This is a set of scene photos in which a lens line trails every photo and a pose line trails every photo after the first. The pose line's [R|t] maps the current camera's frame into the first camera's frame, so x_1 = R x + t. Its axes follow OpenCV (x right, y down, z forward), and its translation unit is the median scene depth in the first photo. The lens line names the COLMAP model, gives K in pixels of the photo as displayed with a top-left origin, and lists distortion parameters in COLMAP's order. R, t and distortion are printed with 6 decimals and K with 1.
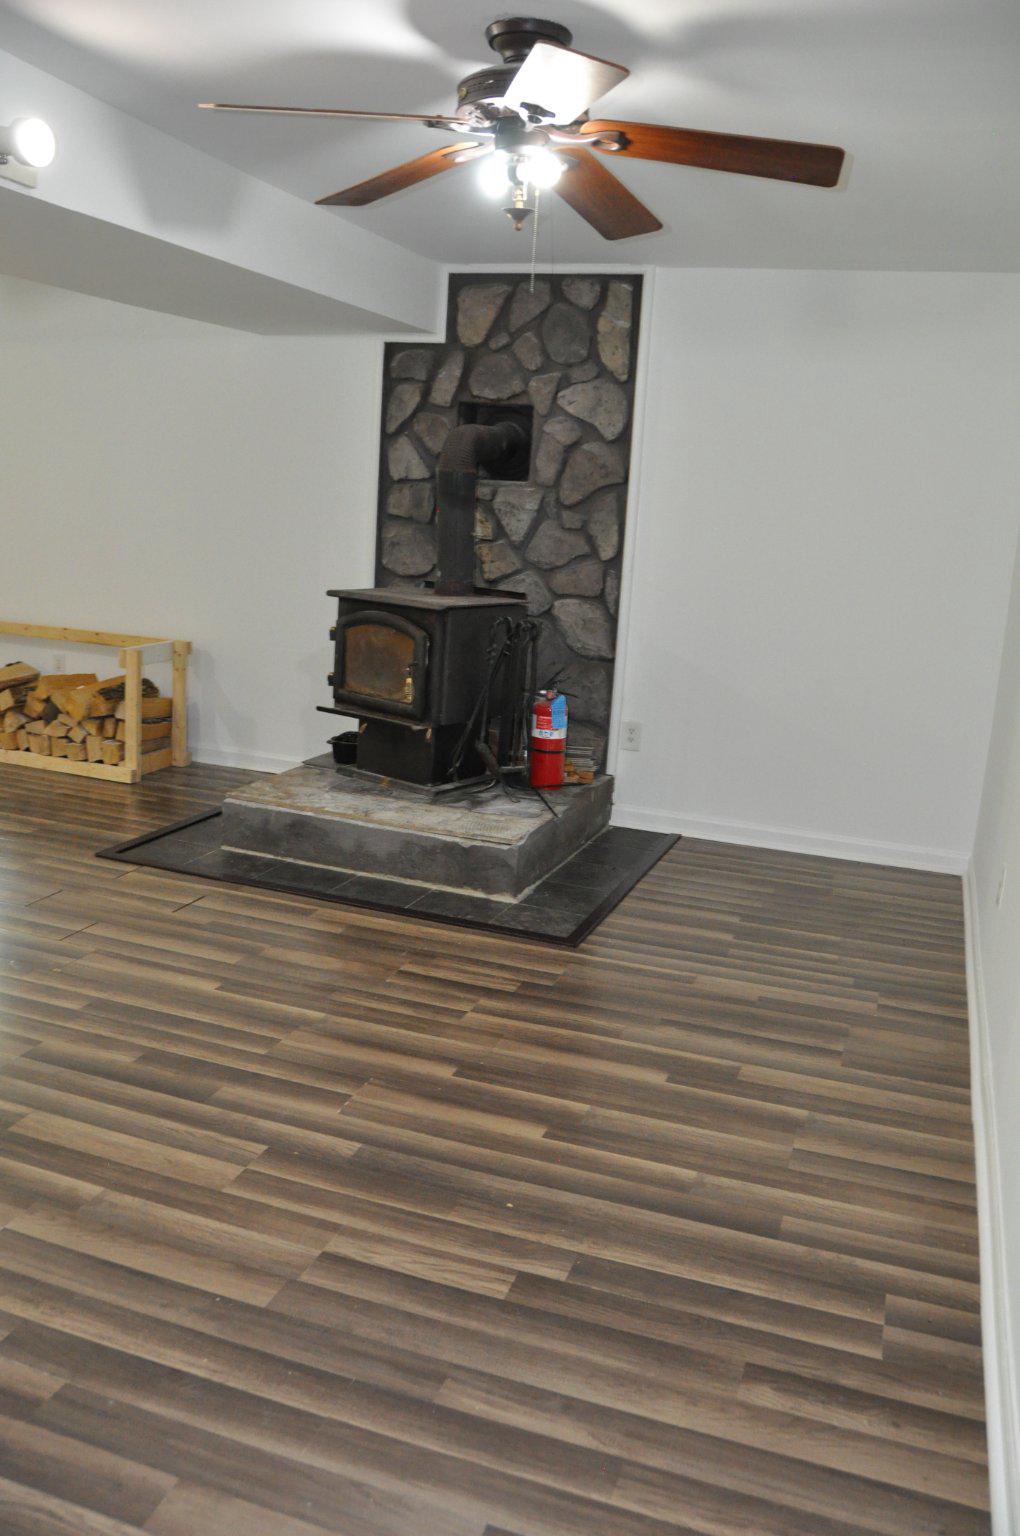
lens RADIAL K [[1206.0, 0, 507.6], [0, 1206.0, 762.8], [0, 0, 1]] dist [-0.143287, 0.101339]
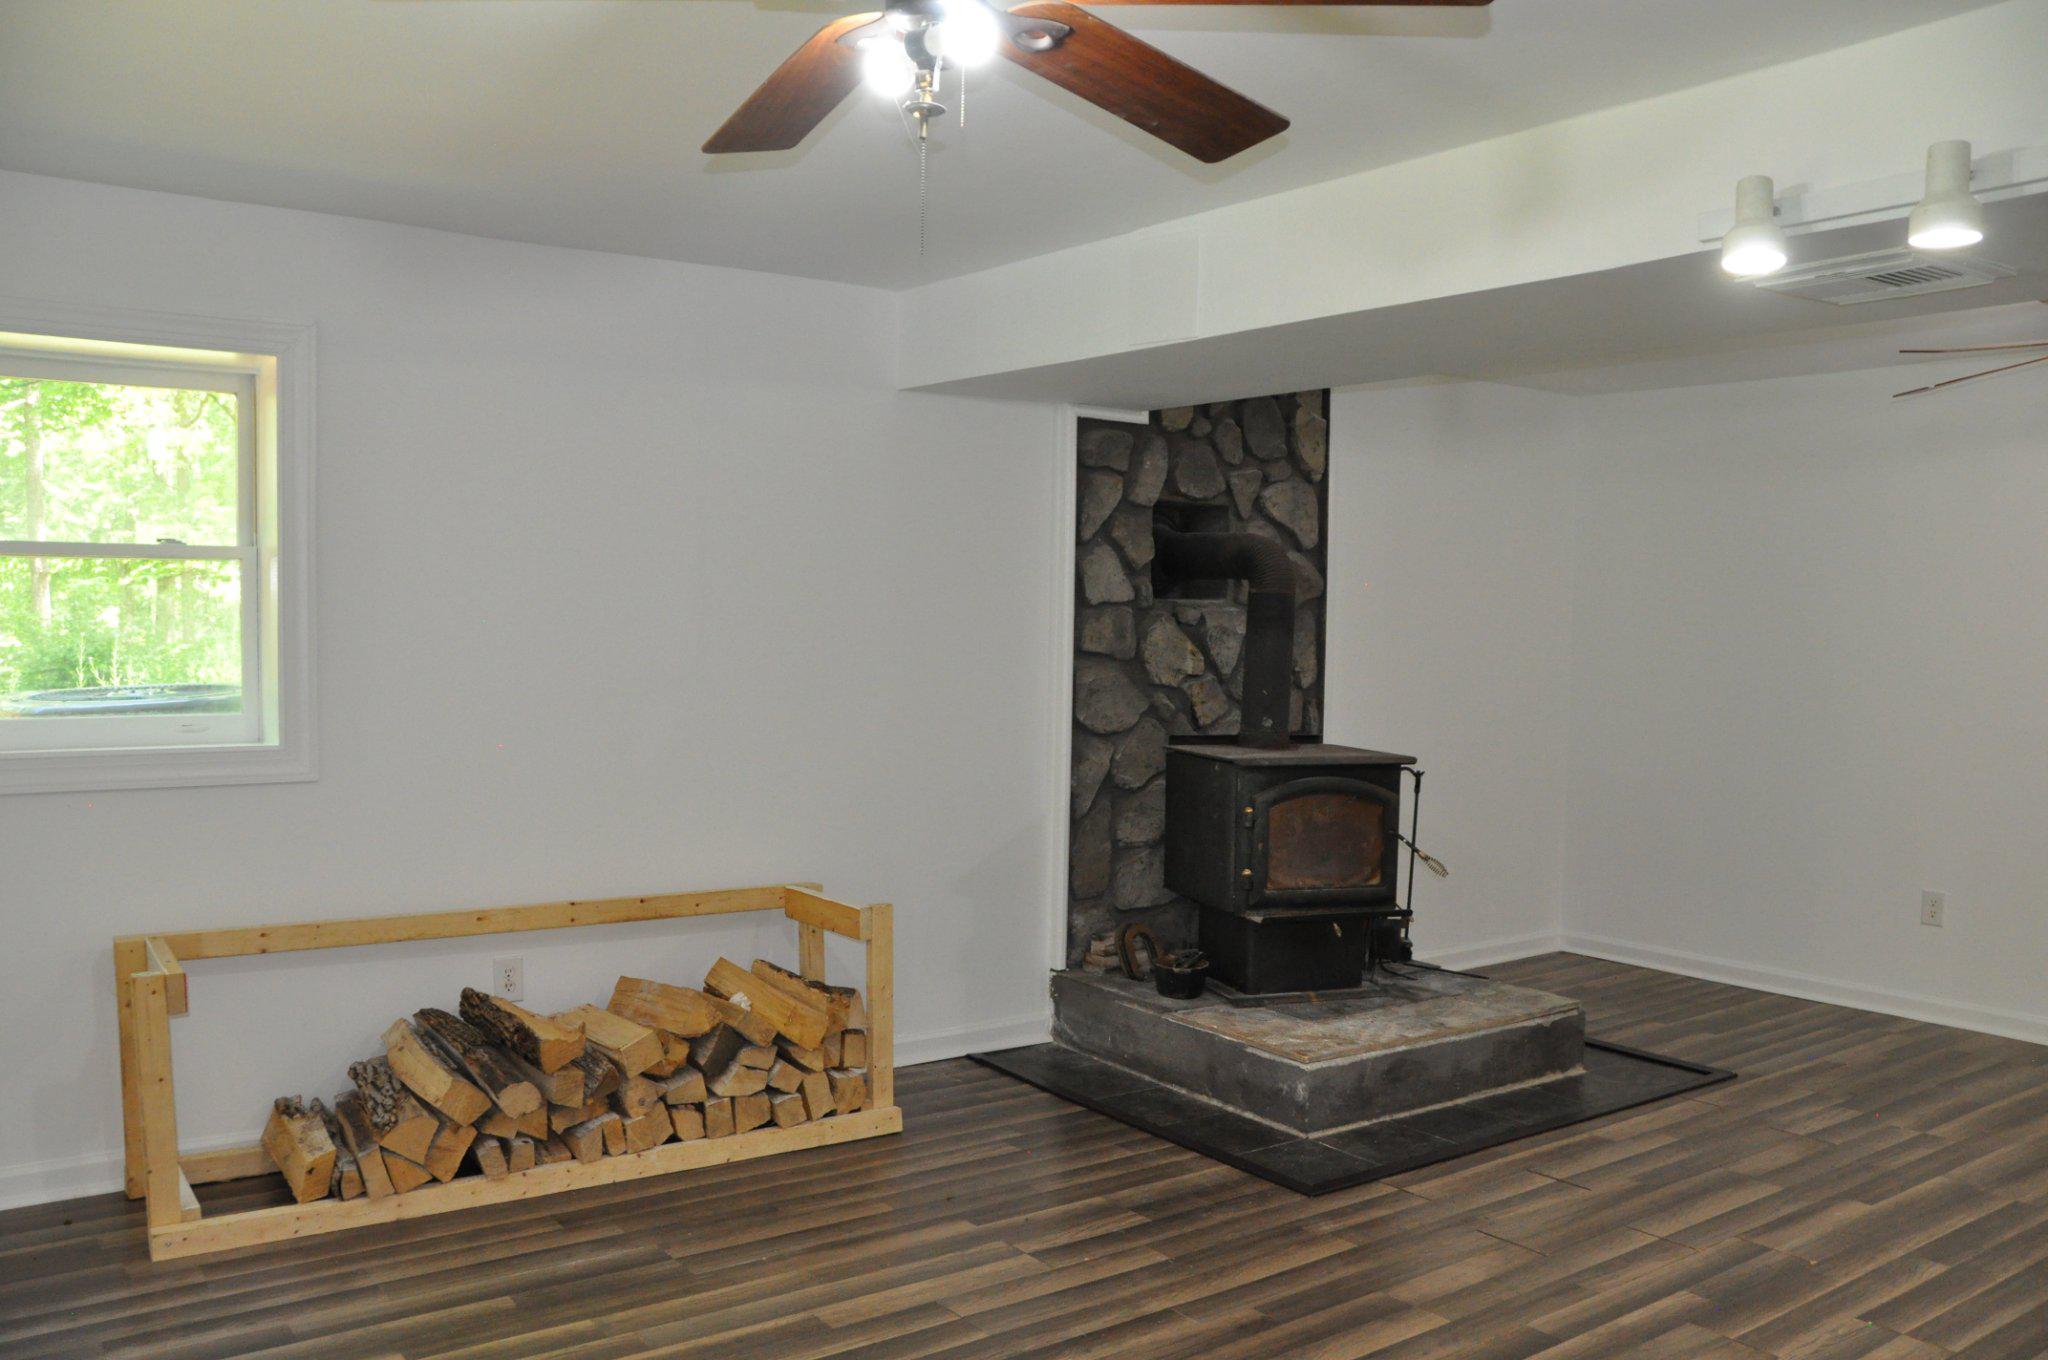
lens RADIAL K [[1608.0, 0, 1009.3], [0, 1608.0, 692.9], [0, 0, 1]] dist [-0.143287, 0.101339]
pose [[0.597004, -0.089728, 0.797204, -0.970178], [0.197431, 0.979596, -0.037593, -0.167511], [-0.777565, 0.179836, 0.602538, 0.491227]]
